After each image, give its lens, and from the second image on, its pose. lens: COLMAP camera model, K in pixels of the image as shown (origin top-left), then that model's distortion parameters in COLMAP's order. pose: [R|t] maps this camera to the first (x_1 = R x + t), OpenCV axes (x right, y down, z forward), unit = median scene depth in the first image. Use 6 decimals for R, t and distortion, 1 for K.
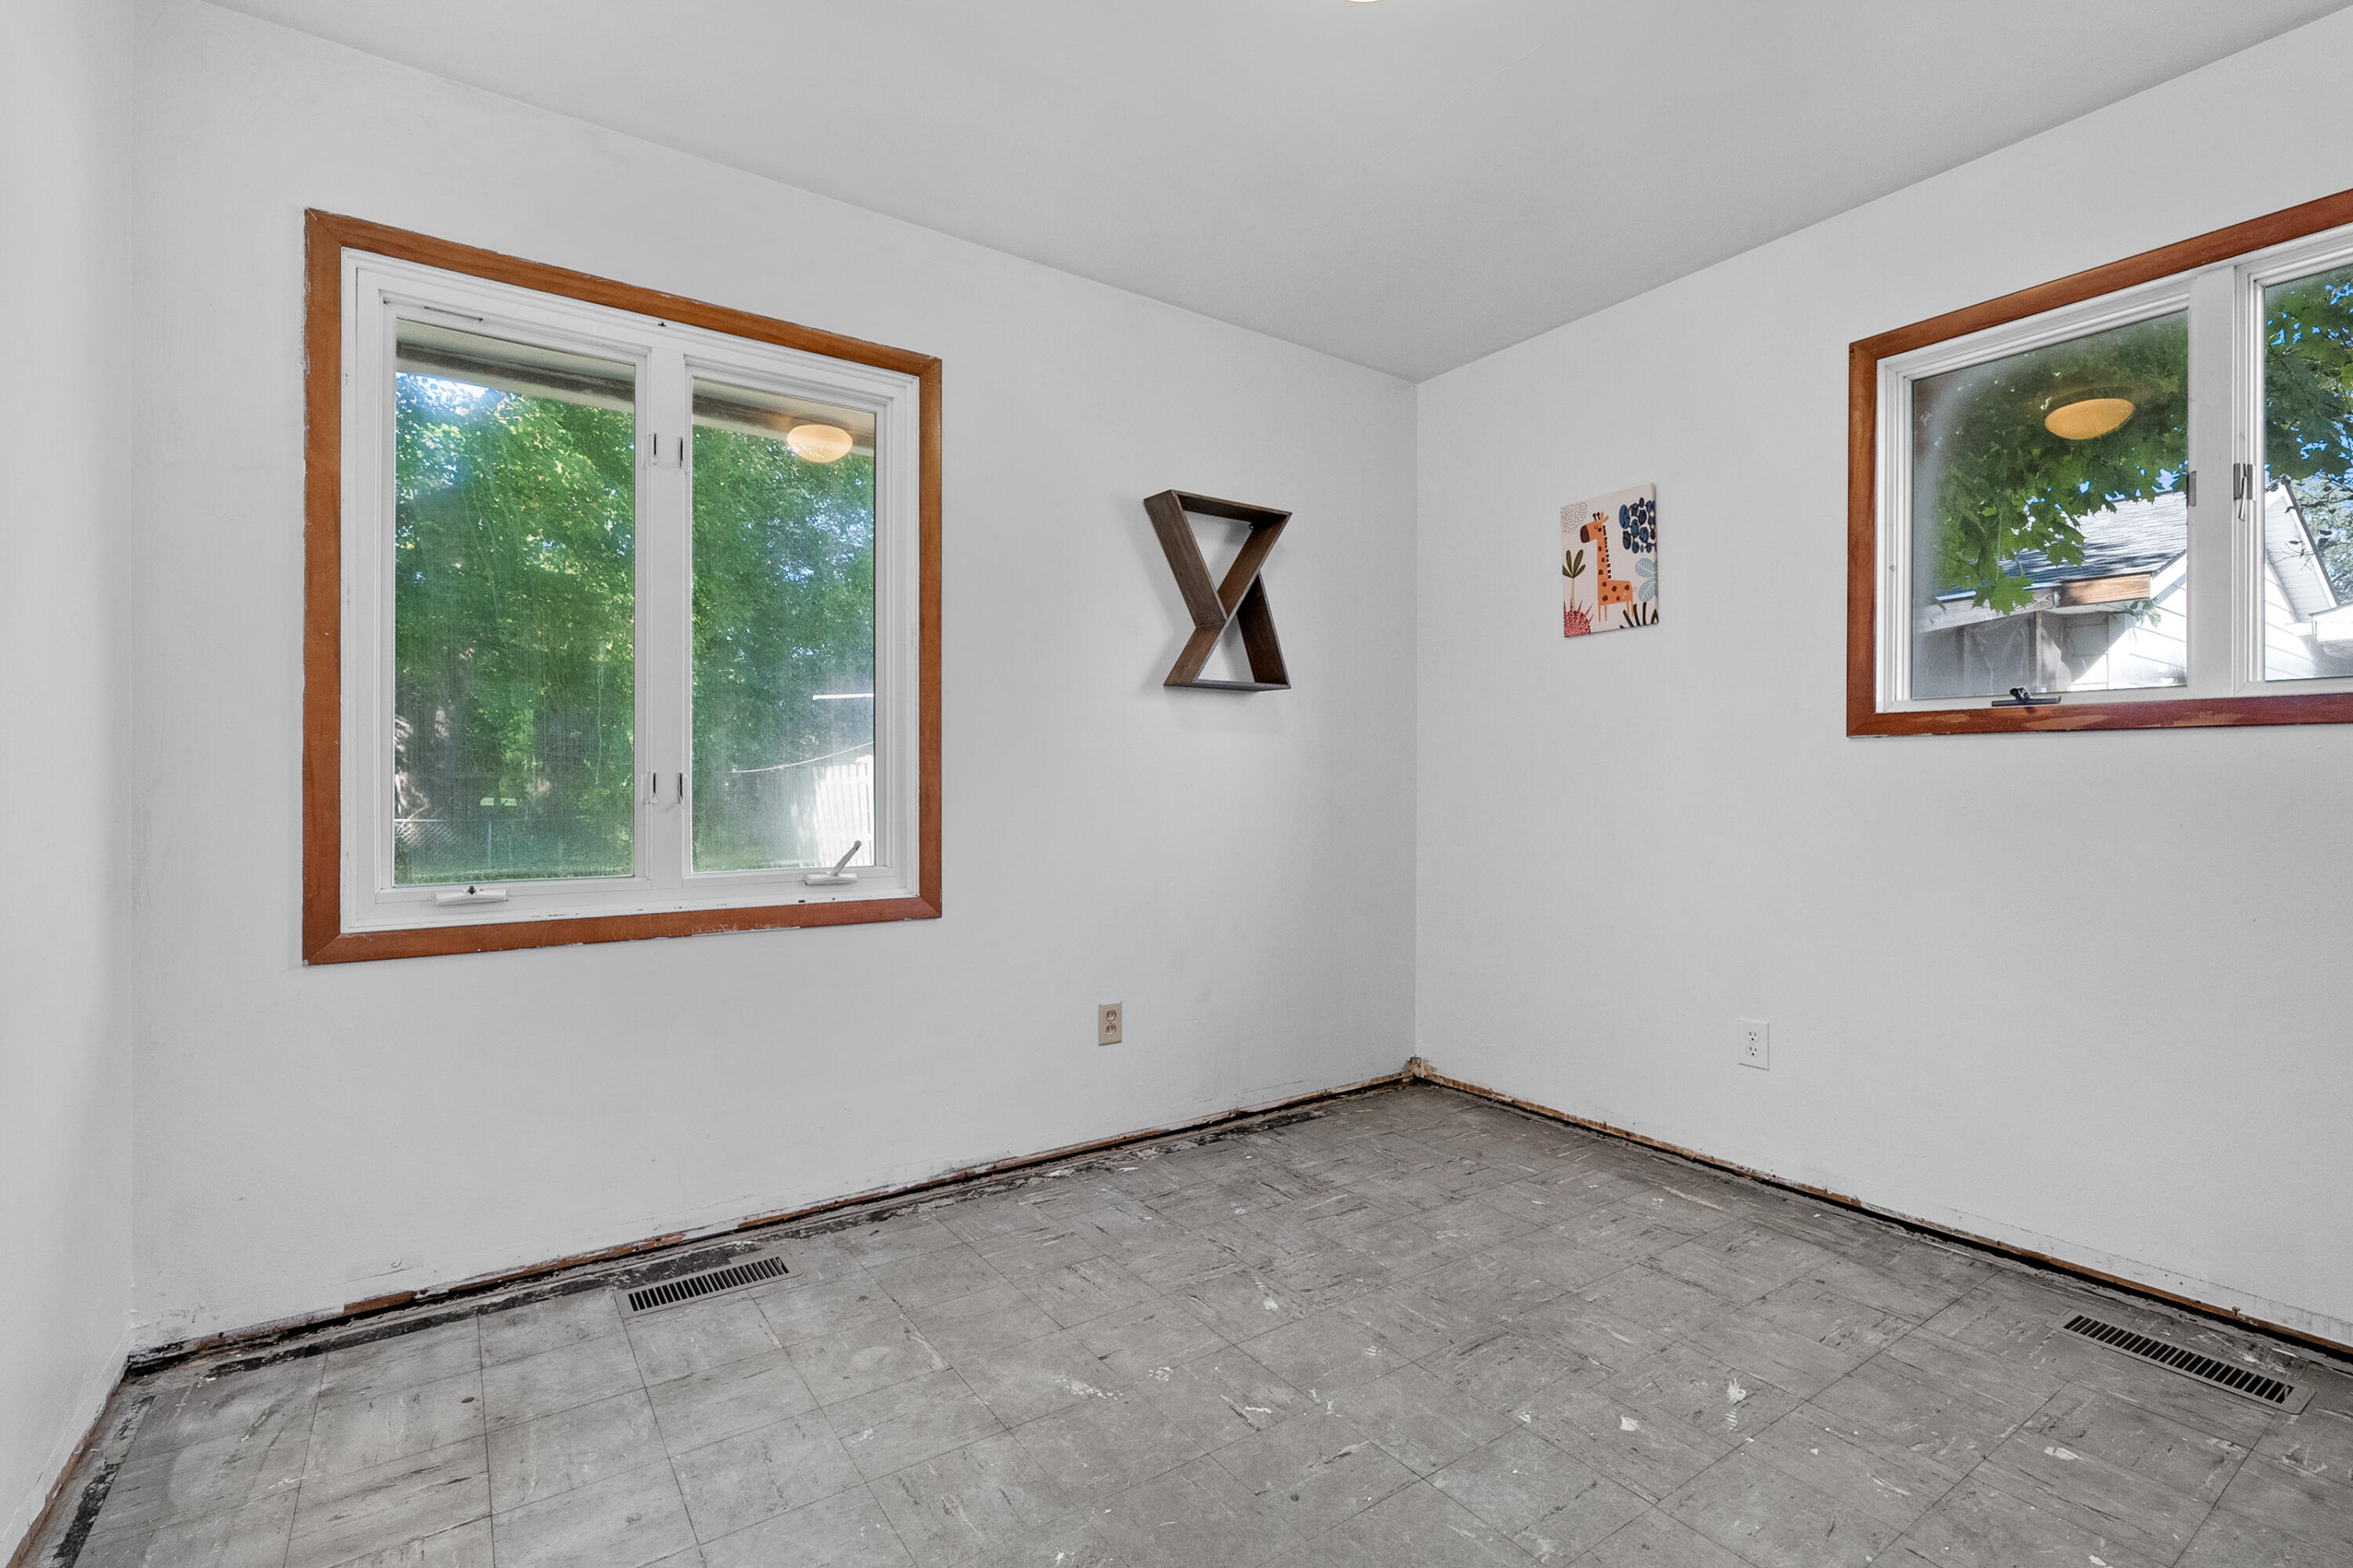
lens RADIAL K [[1059.2, 0, 1175.4], [0, 1059.2, 783.6], [0, 0, 1]] dist [-0.008606, 0.001240]
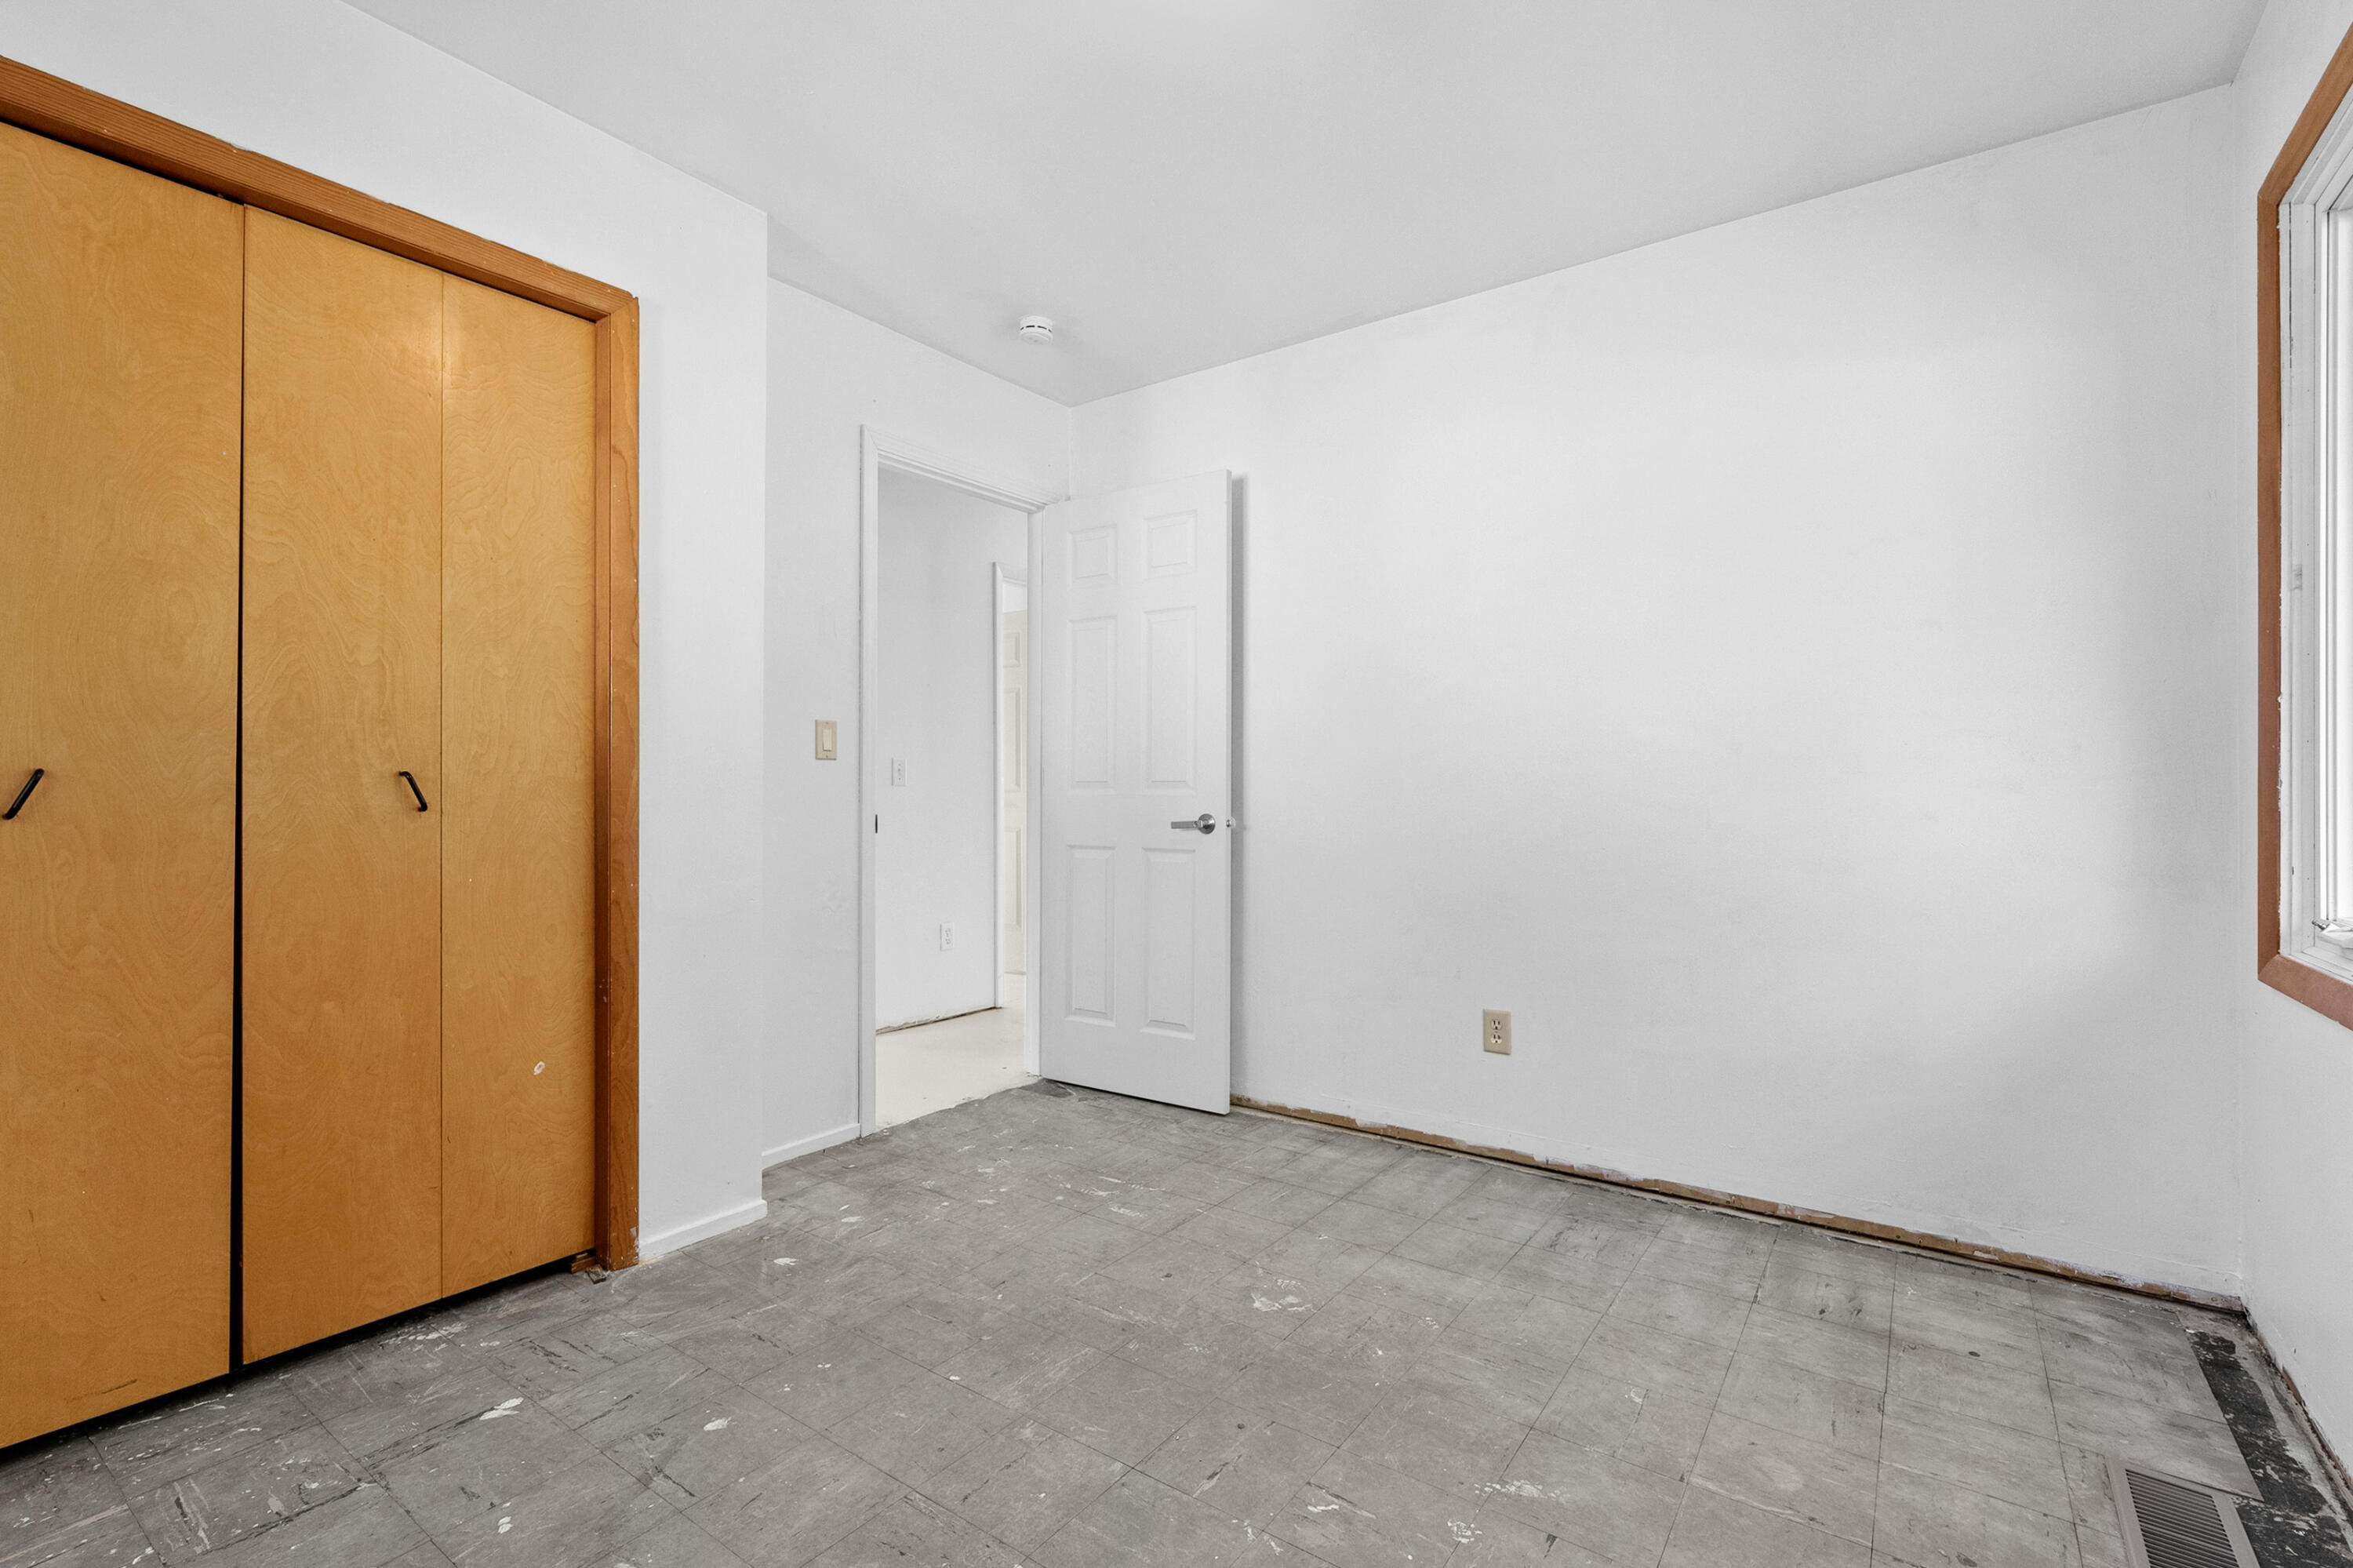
lens RADIAL K [[1059.2, 0, 1178.4], [0, 1059.2, 789.7], [0, 0, 1]] dist [-0.008606, 0.001240]
pose [[-0.942577, -0.005898, -0.333937, 0.502035], [-0.004704, 0.999979, -0.004383, 0.007449], [0.333956, -0.002561, -0.942585, 1.846601]]
